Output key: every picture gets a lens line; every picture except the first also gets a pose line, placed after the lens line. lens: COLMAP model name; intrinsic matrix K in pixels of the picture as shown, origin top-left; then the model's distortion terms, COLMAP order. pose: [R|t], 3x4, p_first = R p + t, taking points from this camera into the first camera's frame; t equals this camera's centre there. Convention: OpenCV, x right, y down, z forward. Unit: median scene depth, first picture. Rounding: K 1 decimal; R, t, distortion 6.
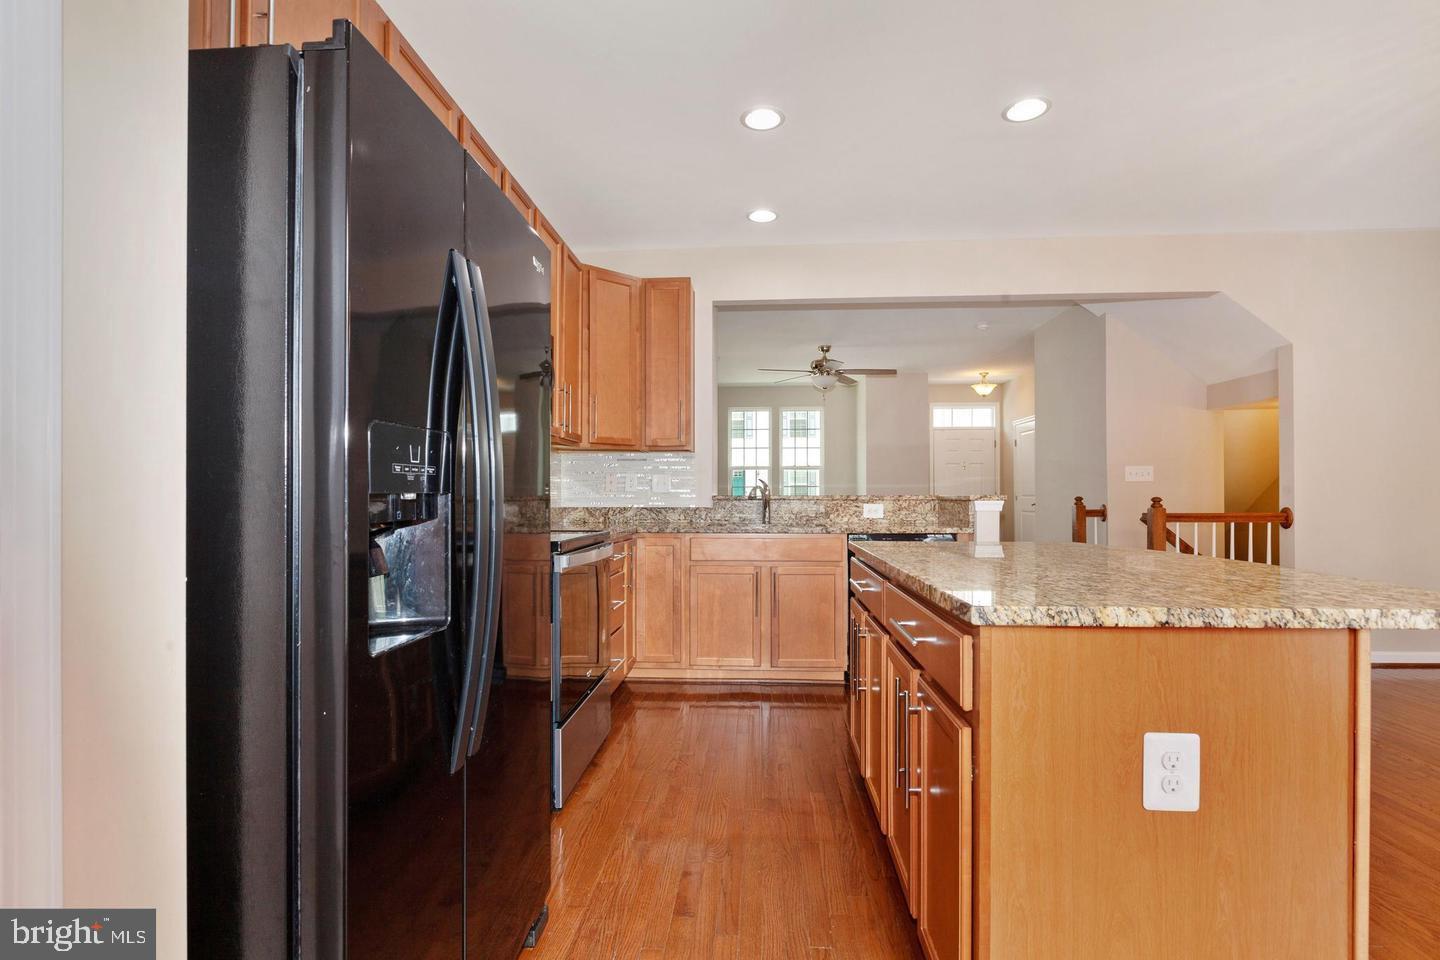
lens RADIAL K [[674.5, 0, 720.0], [0, 674.5, 480.0], [0, 0, 1]] dist [-0.002014, -0.000285]
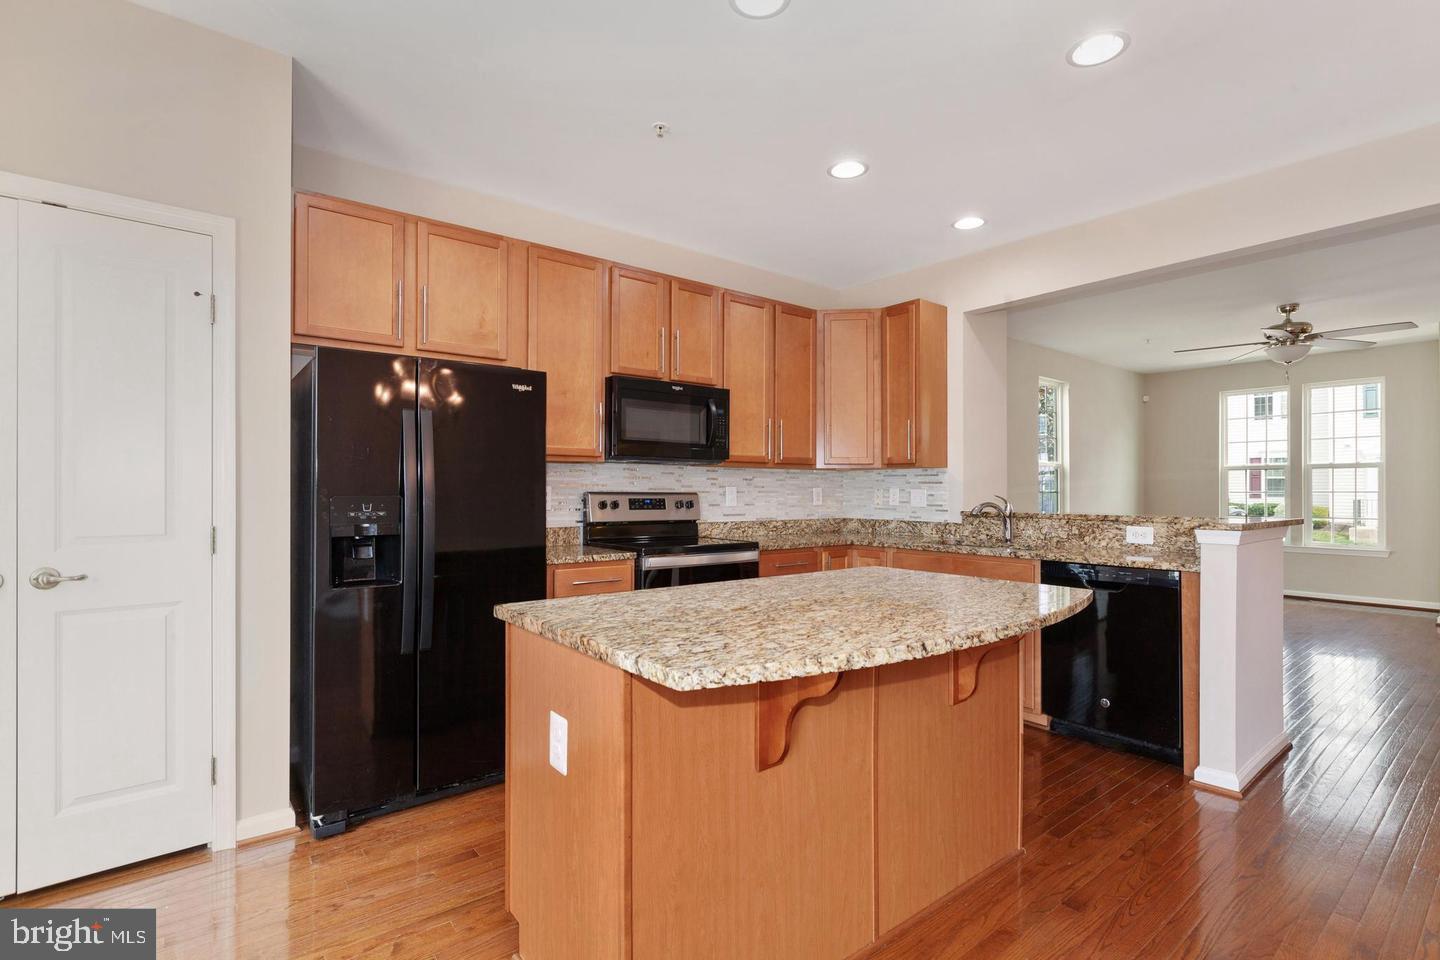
lens RADIAL K [[674.8, 0, 722.7], [0, 674.8, 494.6], [0, 0, 1]] dist [-0.001854, -0.000261]
pose [[0.670018, 0.006145, -0.742319, 0.492640], [0.013728, 0.999692, 0.020666, -0.026549], [0.742218, -0.024038, 0.669728, 0.082578]]
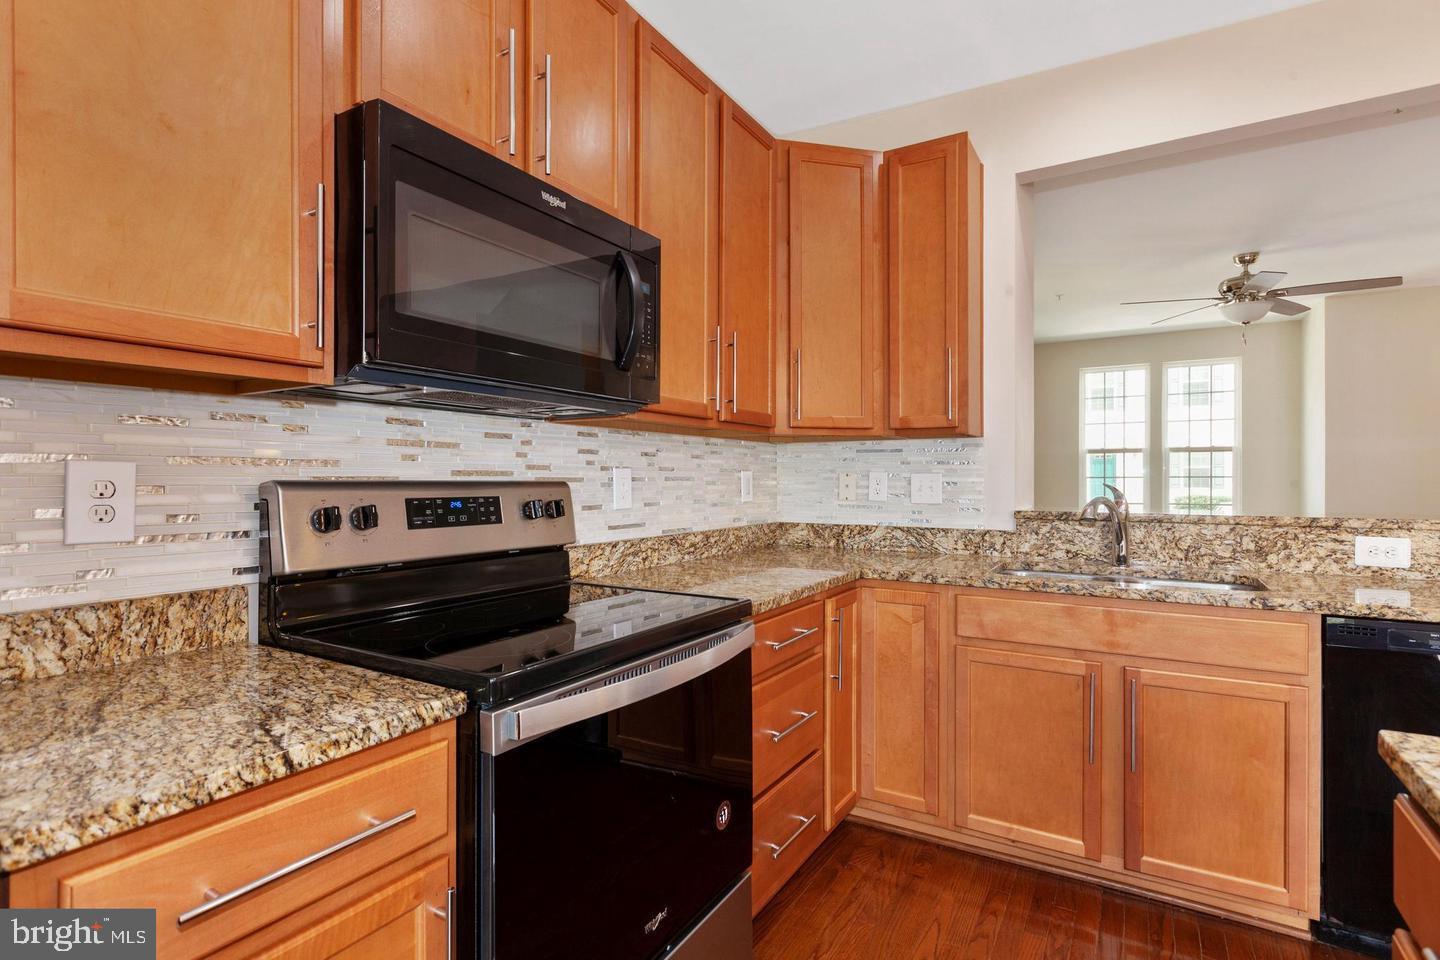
lens RADIAL K [[696.4, 0, 720.0], [0, 696.4, 480.0], [0, 0, 1]] dist [-0.003529, -0.000899]
pose [[0.884999, 0.002146, -0.465588, 0.043542], [0.009905, 0.999676, 0.023436, -0.020017], [0.465488, -0.025353, 0.884691, 0.357919]]
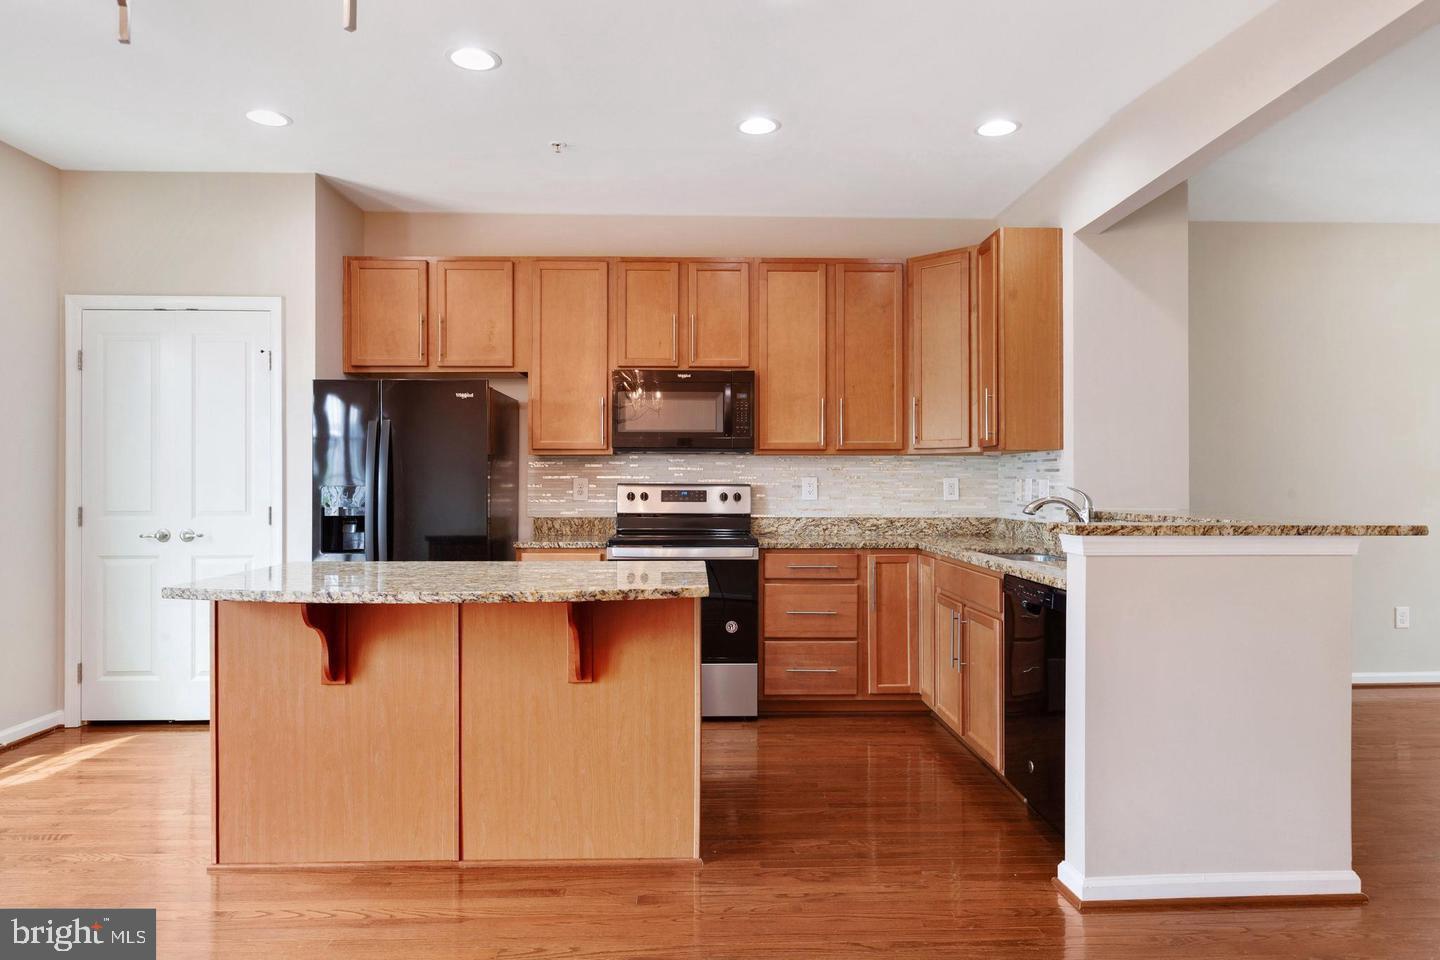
lens RADIAL K [[906.0, 0, 727.4], [0, 906.0, 484.4], [0, 0, 1]] dist [-0.000820, 0.000325]
pose [[0.092791, 0.002994, -0.995681, 0.921636], [0.021841, 0.999749, 0.005041, -0.016198], [0.995446, -0.022214, 0.092702, 0.560008]]
